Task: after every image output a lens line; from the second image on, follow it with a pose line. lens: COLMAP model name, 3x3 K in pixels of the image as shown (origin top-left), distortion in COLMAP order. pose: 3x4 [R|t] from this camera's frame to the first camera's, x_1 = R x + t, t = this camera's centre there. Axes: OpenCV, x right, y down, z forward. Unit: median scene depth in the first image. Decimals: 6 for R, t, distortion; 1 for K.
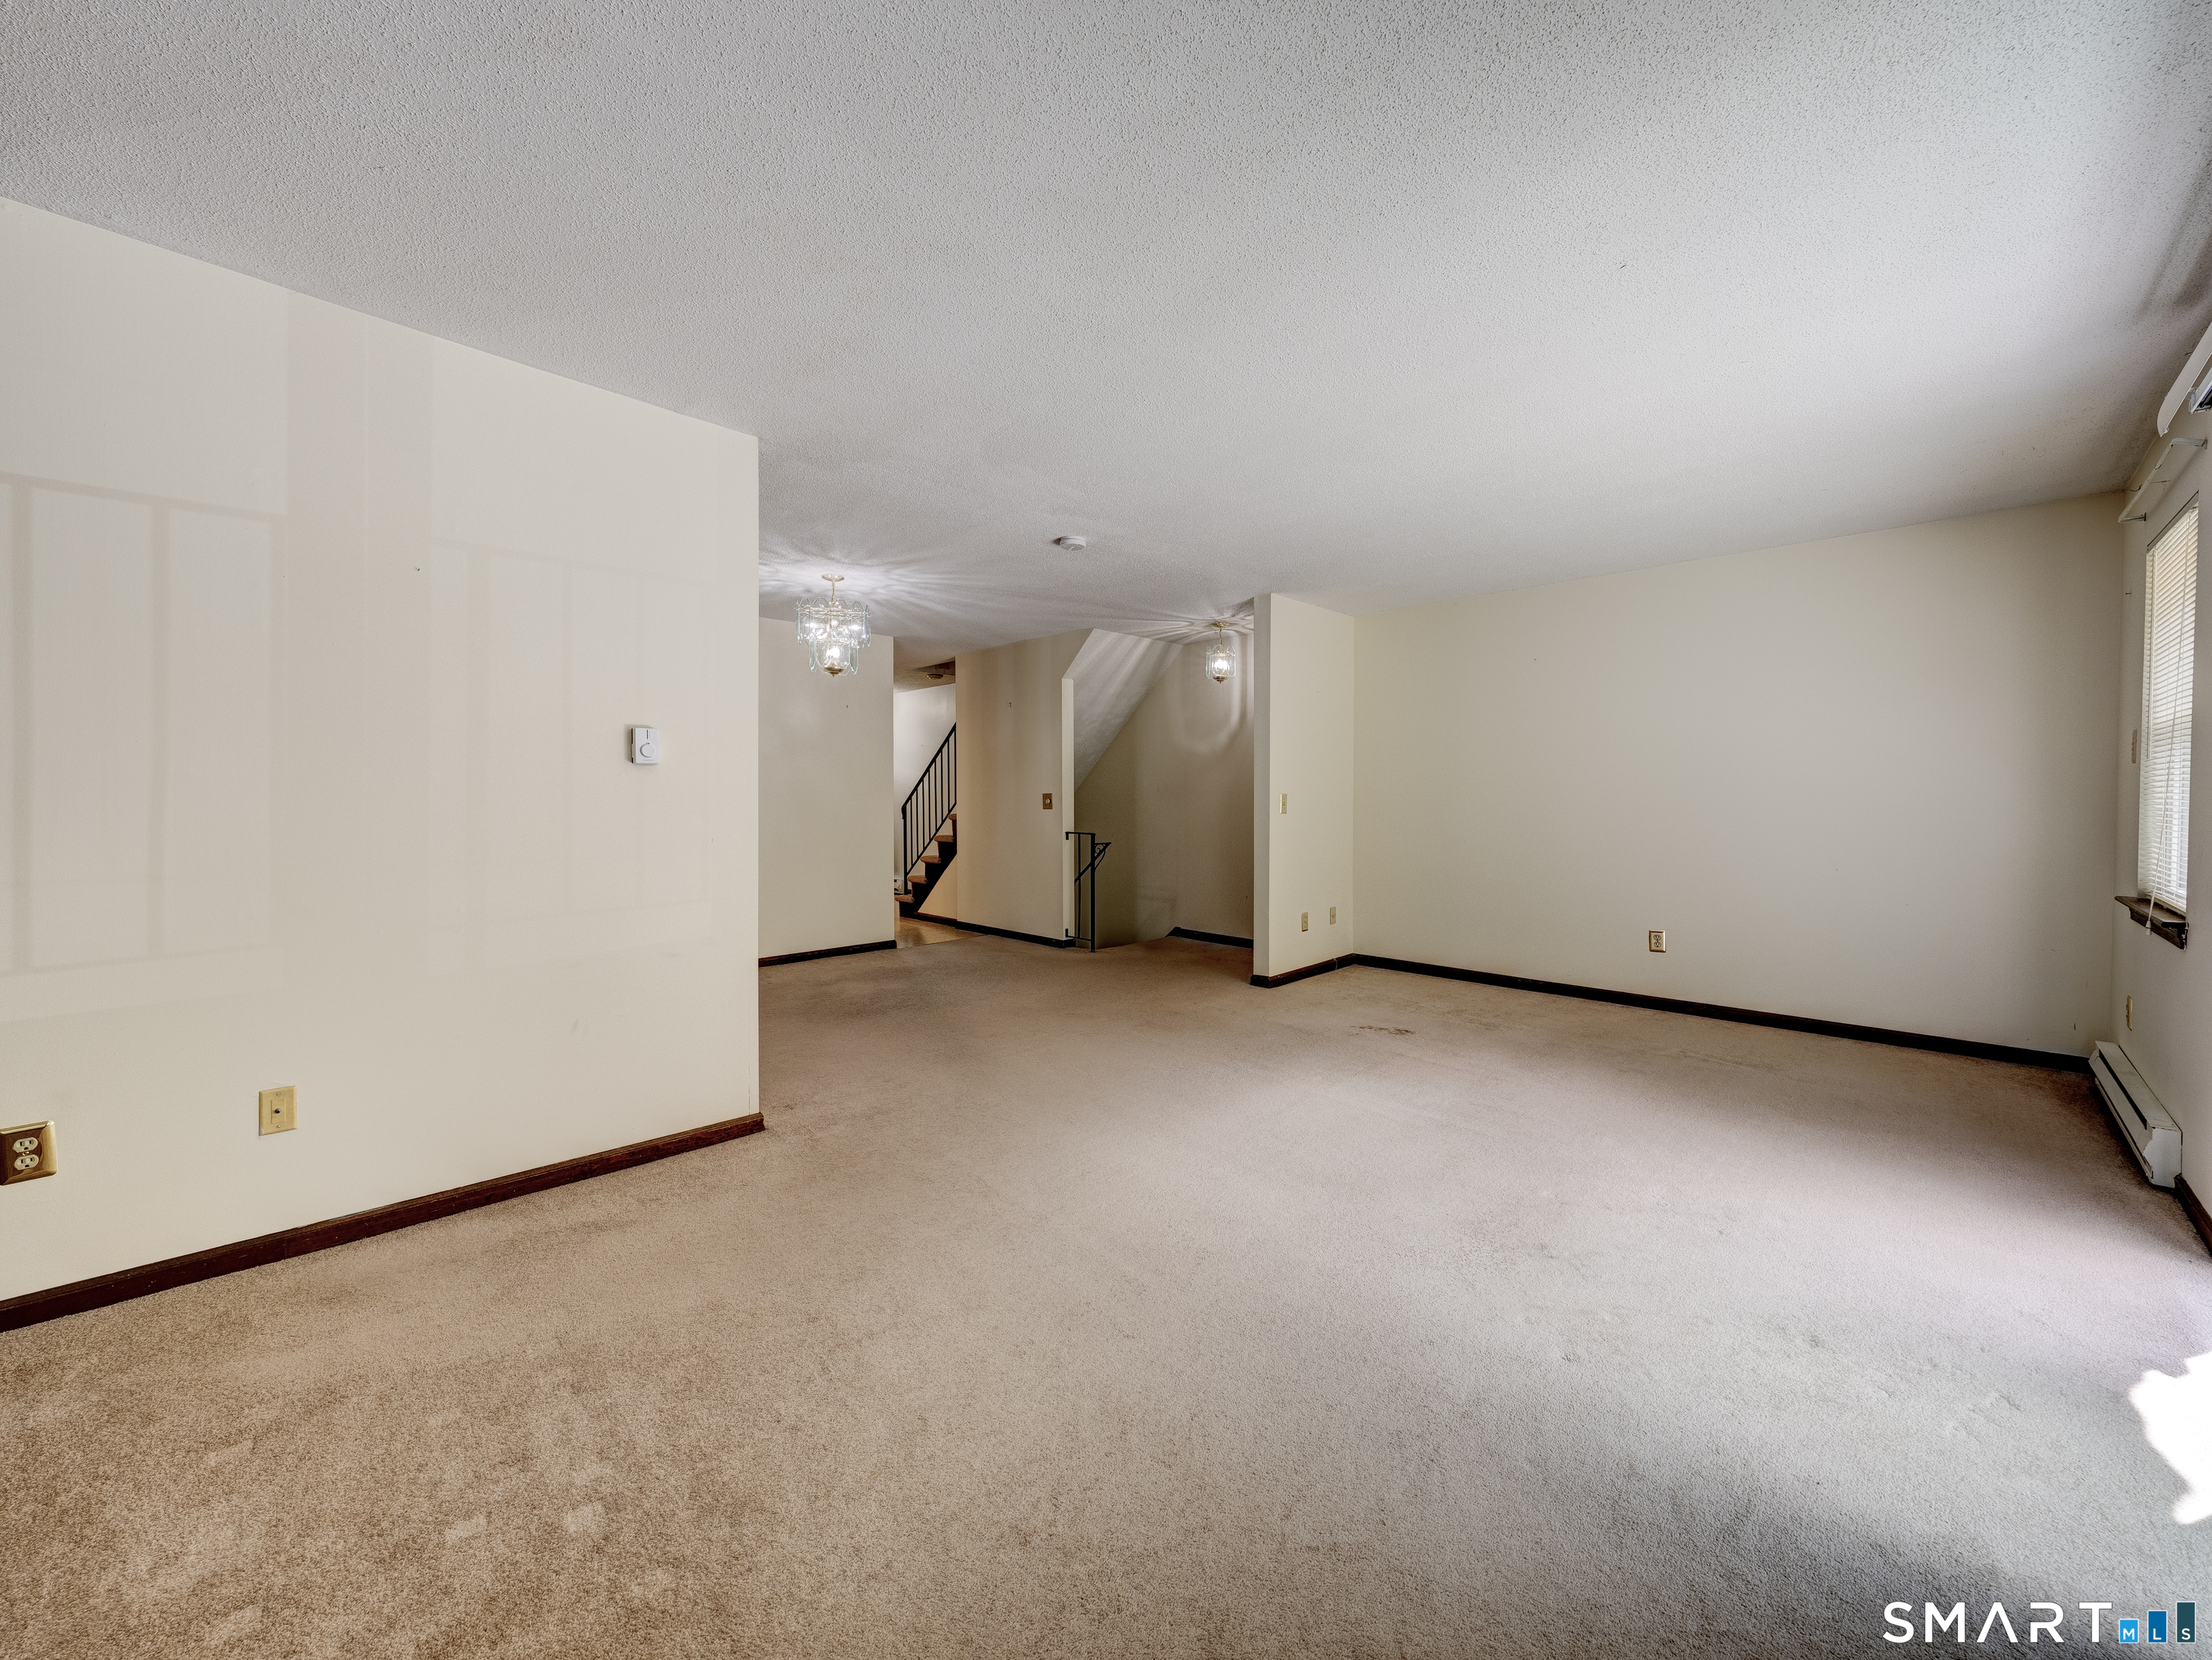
lens RADIAL K [[842.5, 0, 1106.8], [0, 842.5, 814.2], [0, 0, 1]] dist [-0.002092, 0.000008]
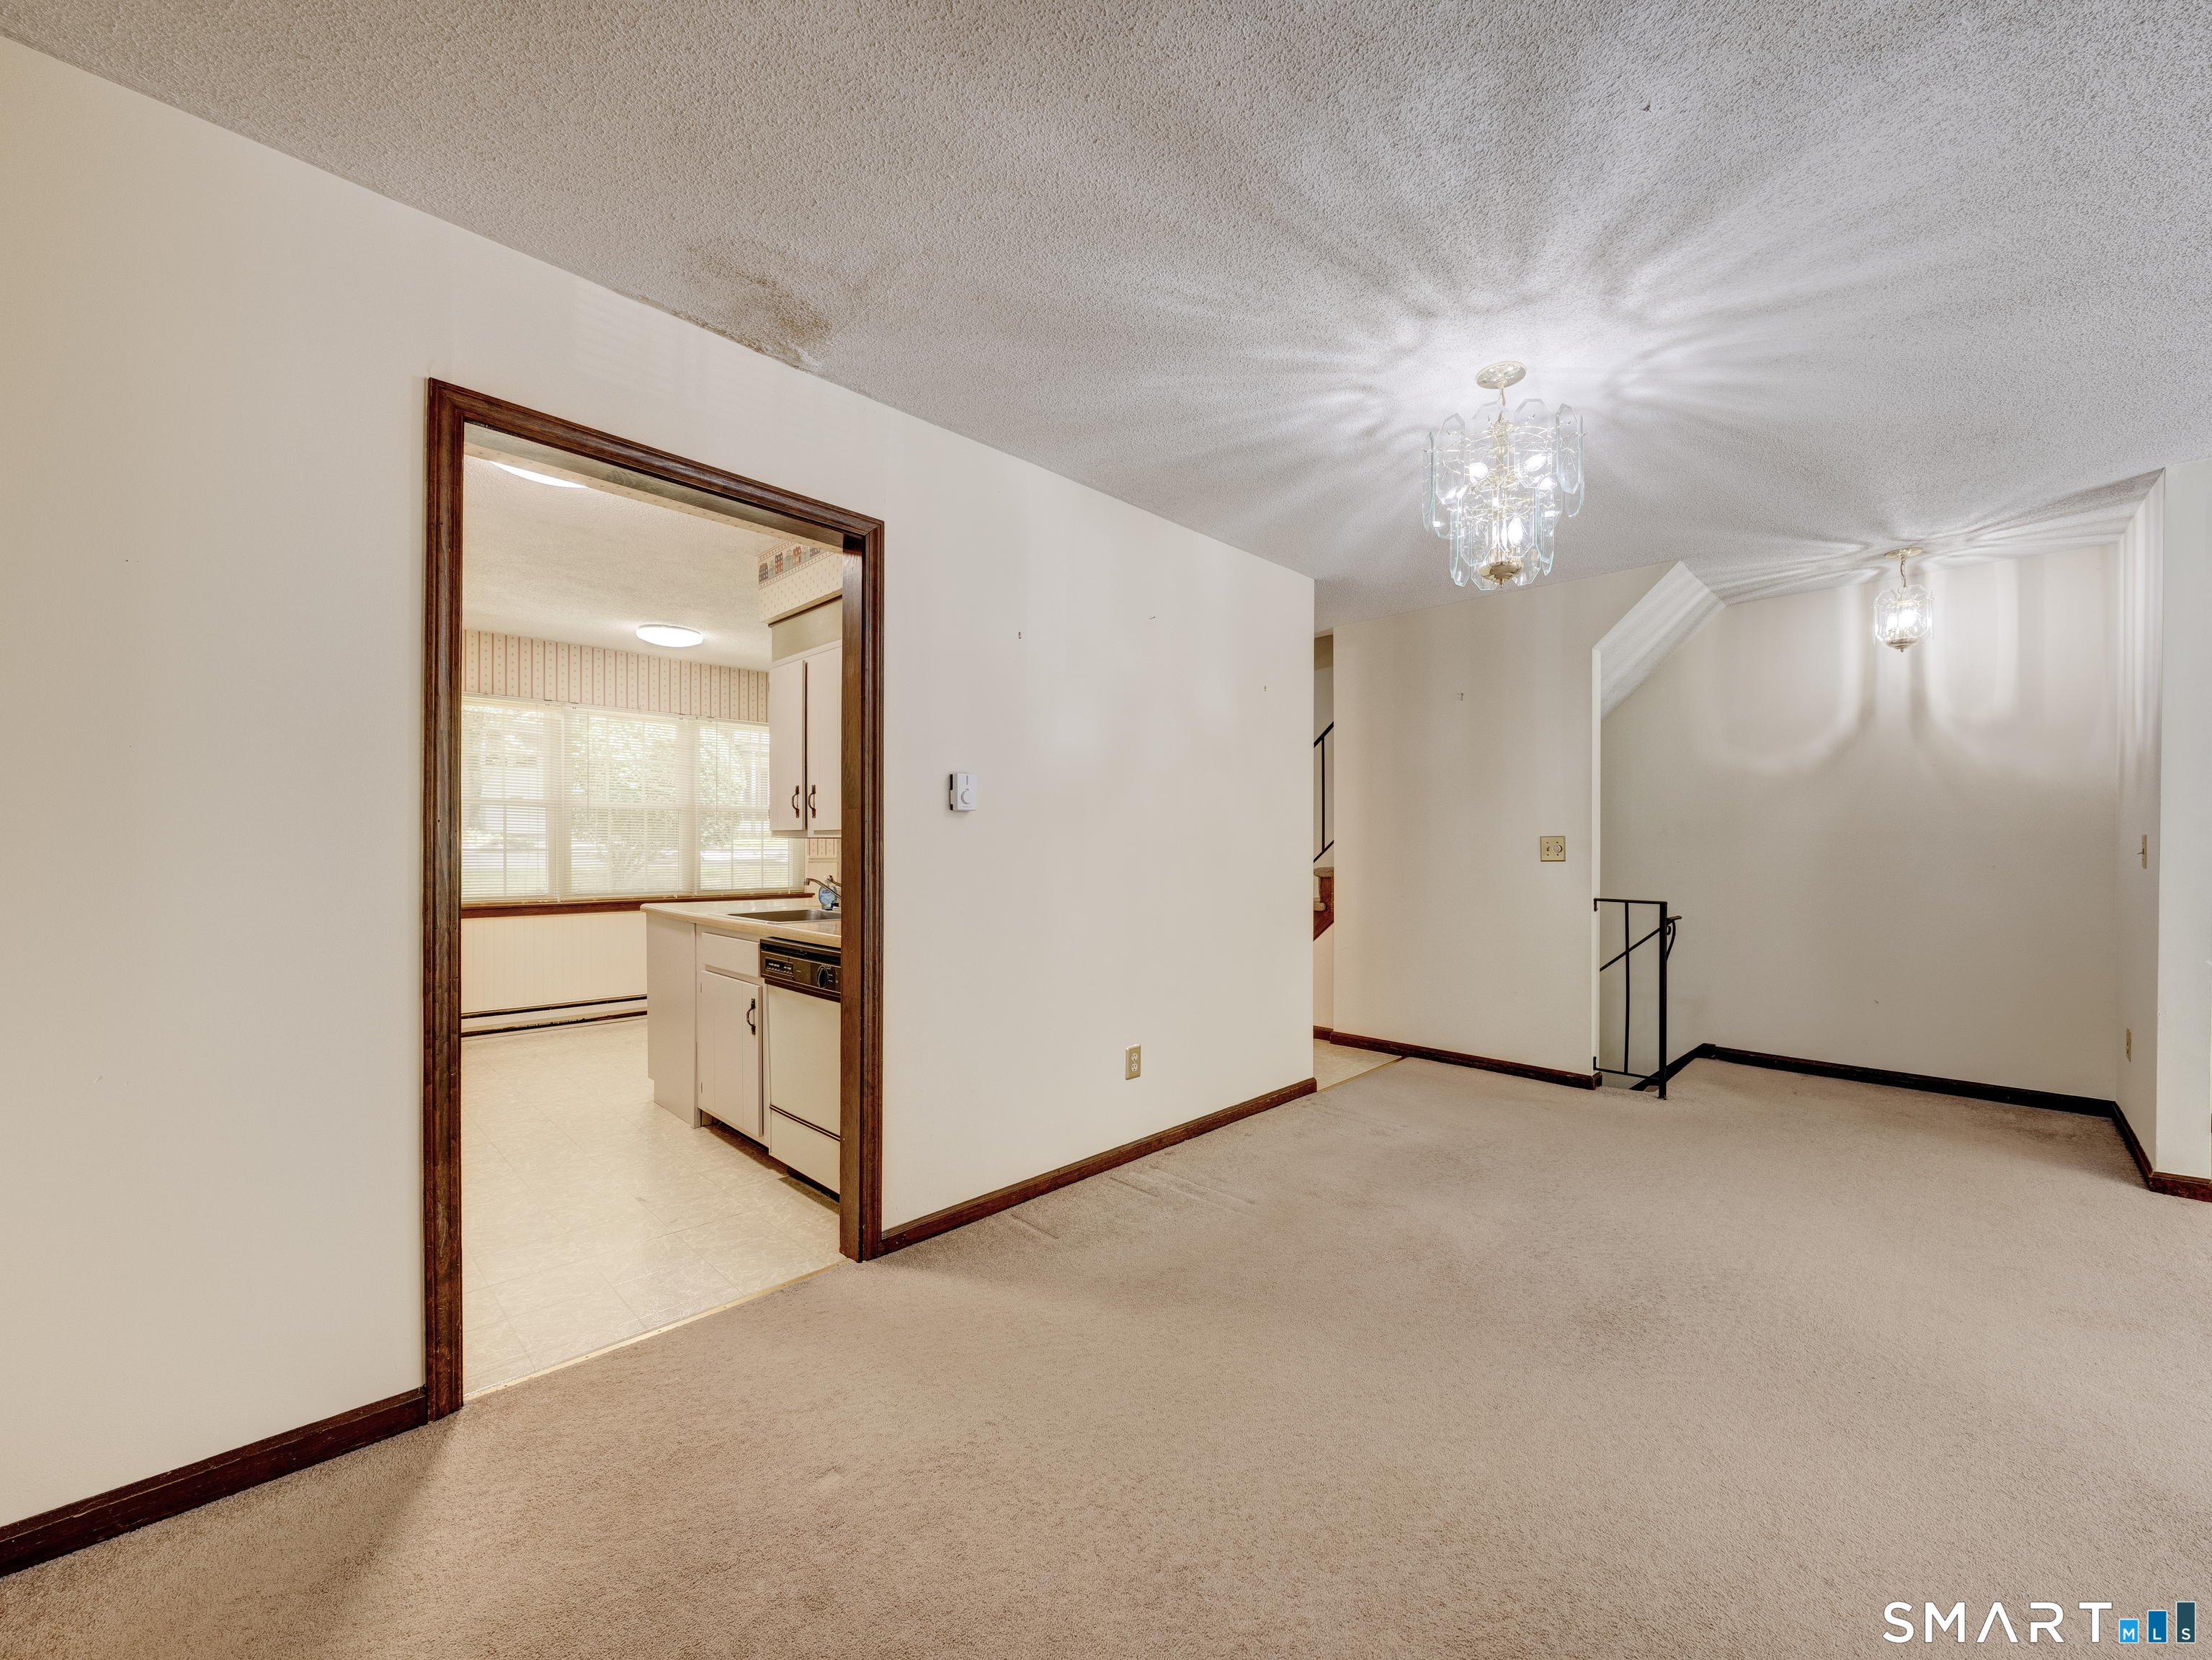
lens RADIAL K [[870.9, 0, 1177.1], [0, 870.9, 858.0], [0, 0, 1]] dist [0.022879, -0.000026]
pose [[0.998252, -0.002726, 0.059043, -0.509983], [0.002904, 0.999992, -0.002917, -0.010220], [-0.059035, 0.003084, 0.998251, 0.494506]]
